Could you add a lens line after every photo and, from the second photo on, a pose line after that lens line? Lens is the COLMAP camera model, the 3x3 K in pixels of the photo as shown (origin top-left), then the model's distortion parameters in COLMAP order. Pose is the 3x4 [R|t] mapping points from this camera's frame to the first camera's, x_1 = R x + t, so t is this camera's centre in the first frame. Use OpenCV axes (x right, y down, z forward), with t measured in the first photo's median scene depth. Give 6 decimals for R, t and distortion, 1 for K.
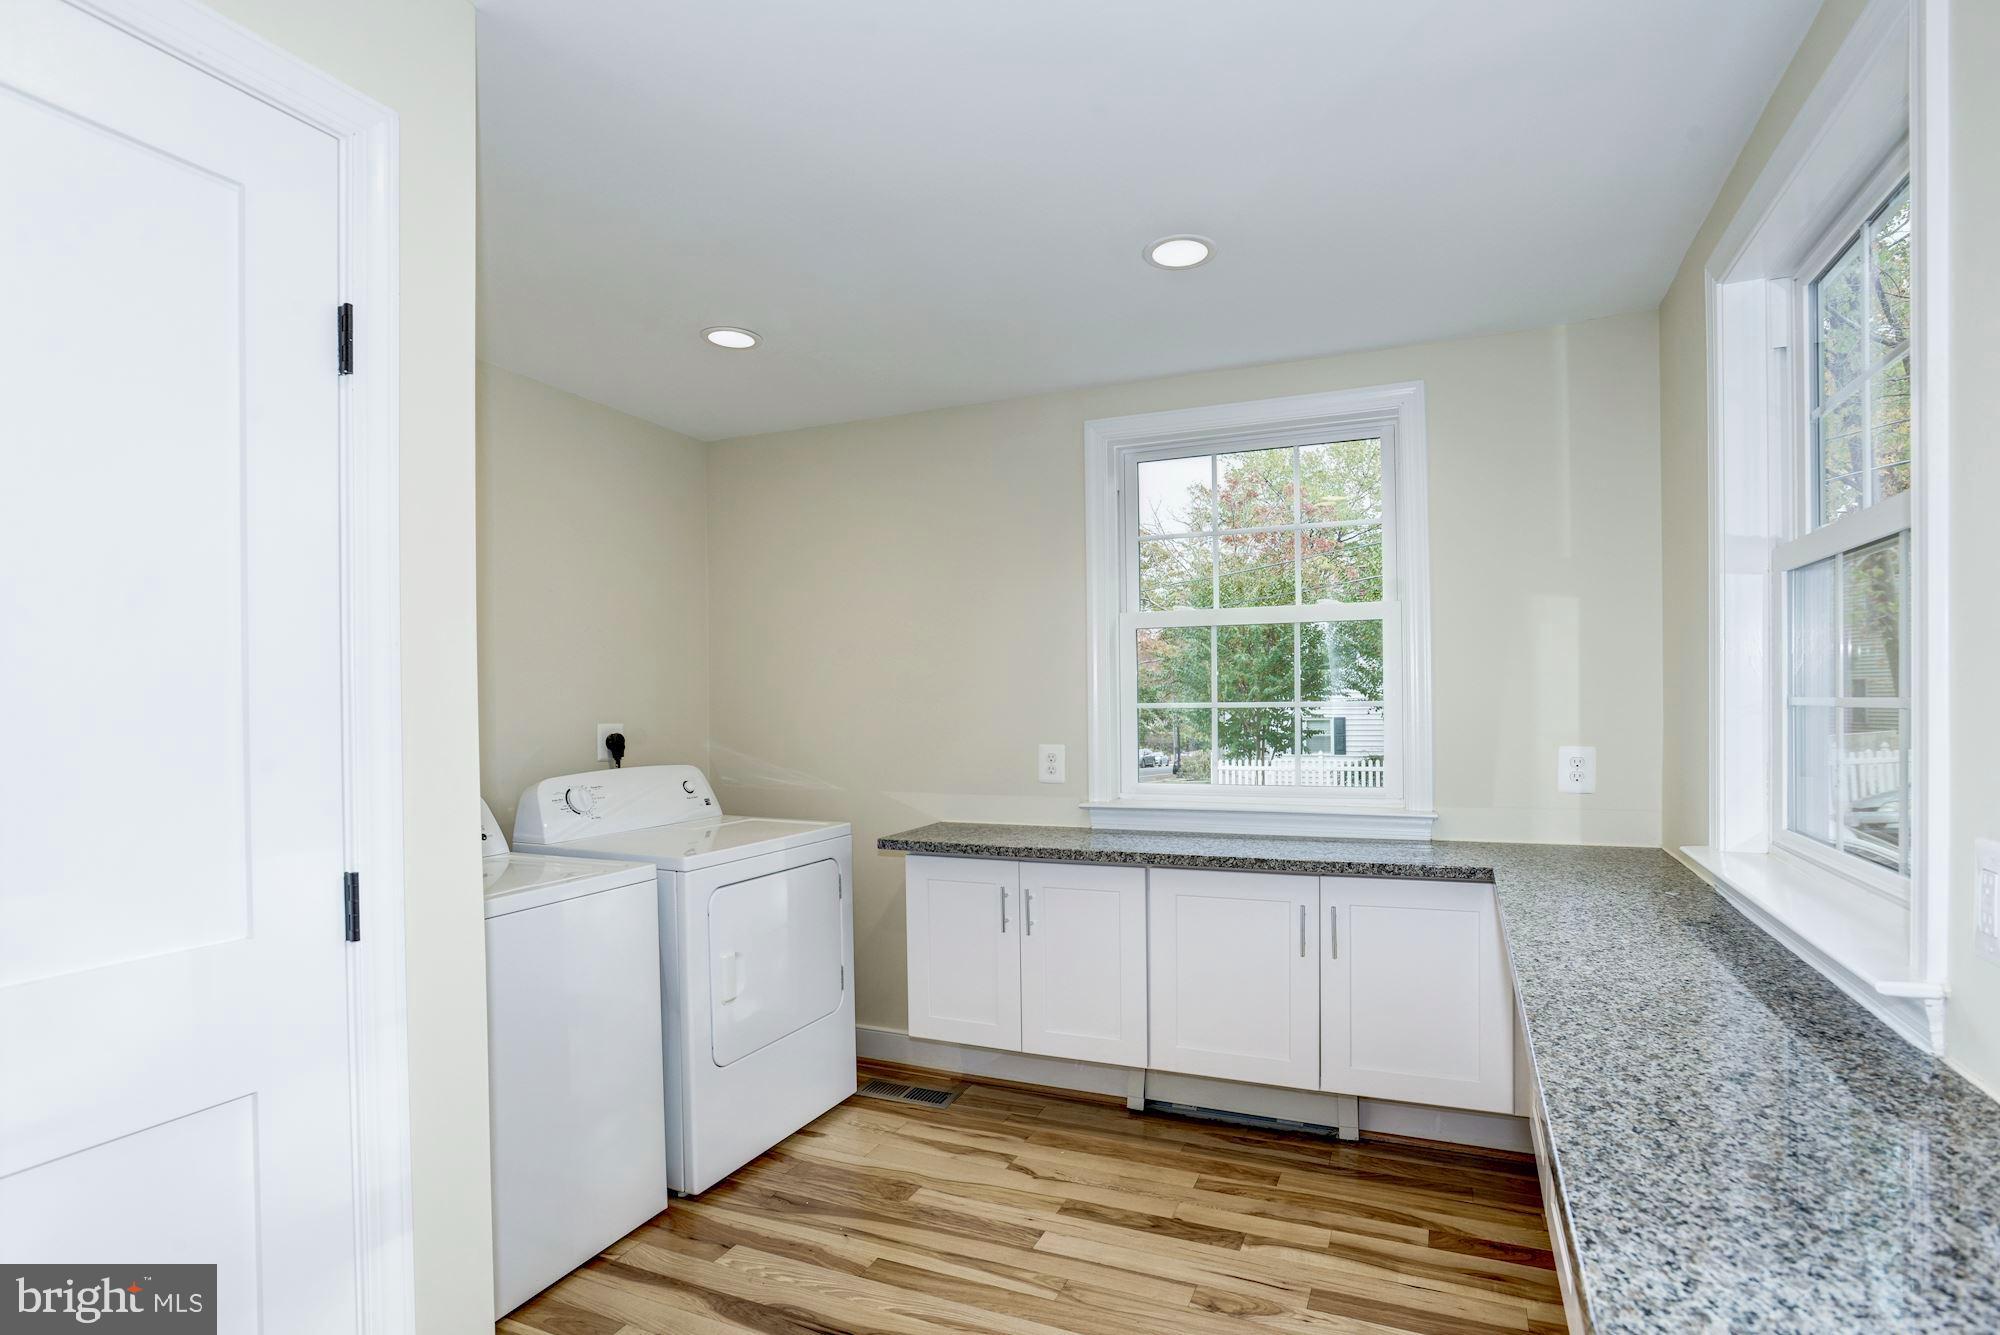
lens RADIAL K [[981.8, 0, 1001.4], [0, 981.8, 676.2], [0, 0, 1]] dist [-0.051452, 0.022561]
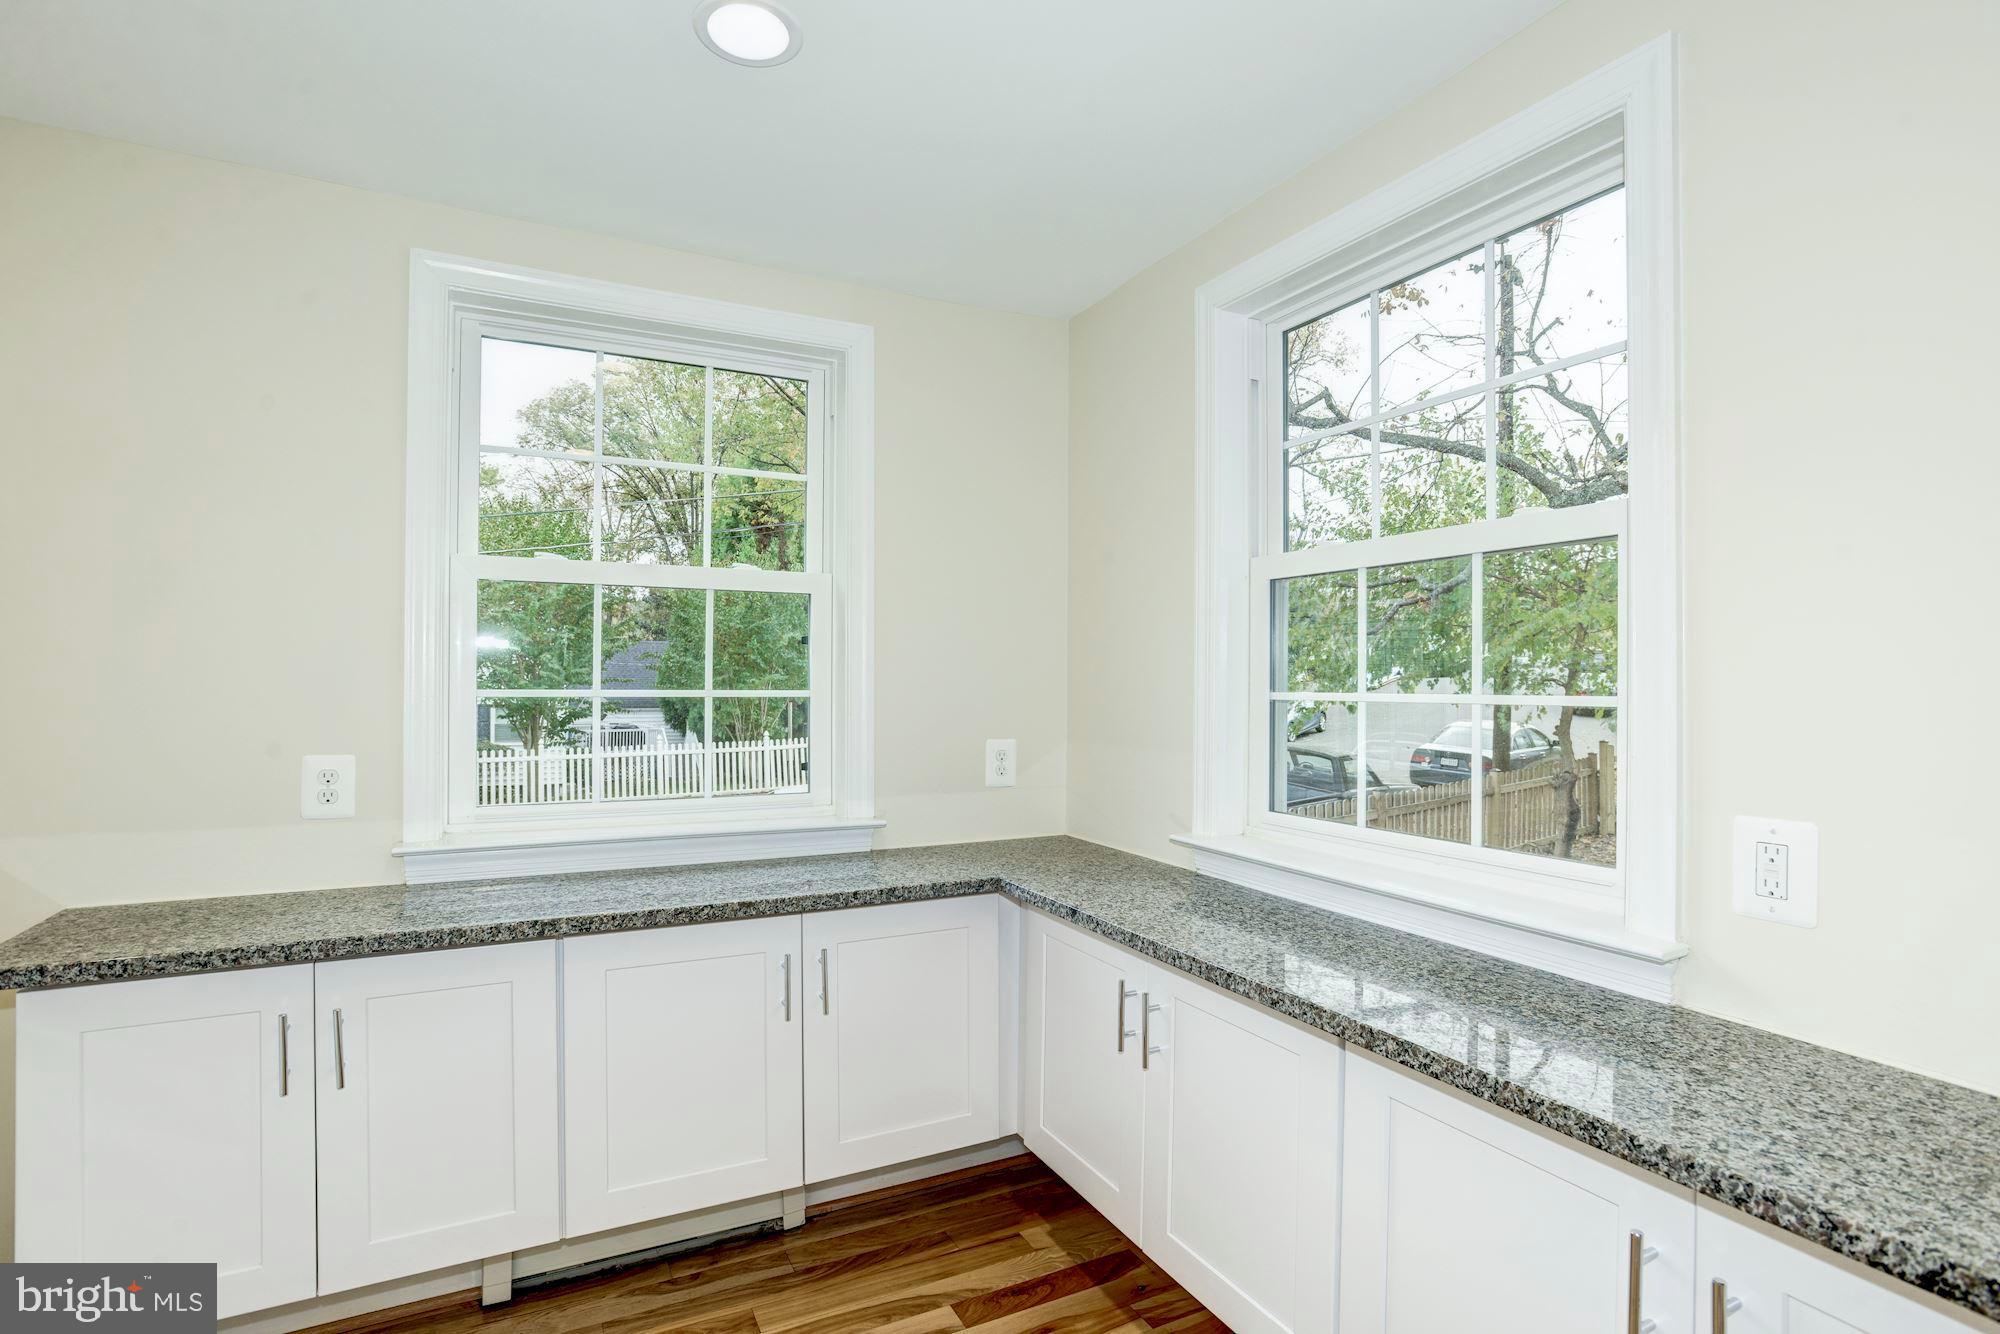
lens RADIAL K [[981.8, 0, 1001.4], [0, 981.8, 675.7], [0, 0, 1]] dist [-0.051452, 0.022561]
pose [[0.627941, 0.025563, 0.777841, -0.188021], [-0.033222, 0.999430, -0.006025, 0.013472], [-0.777552, -0.022058, 0.628432, 0.381175]]
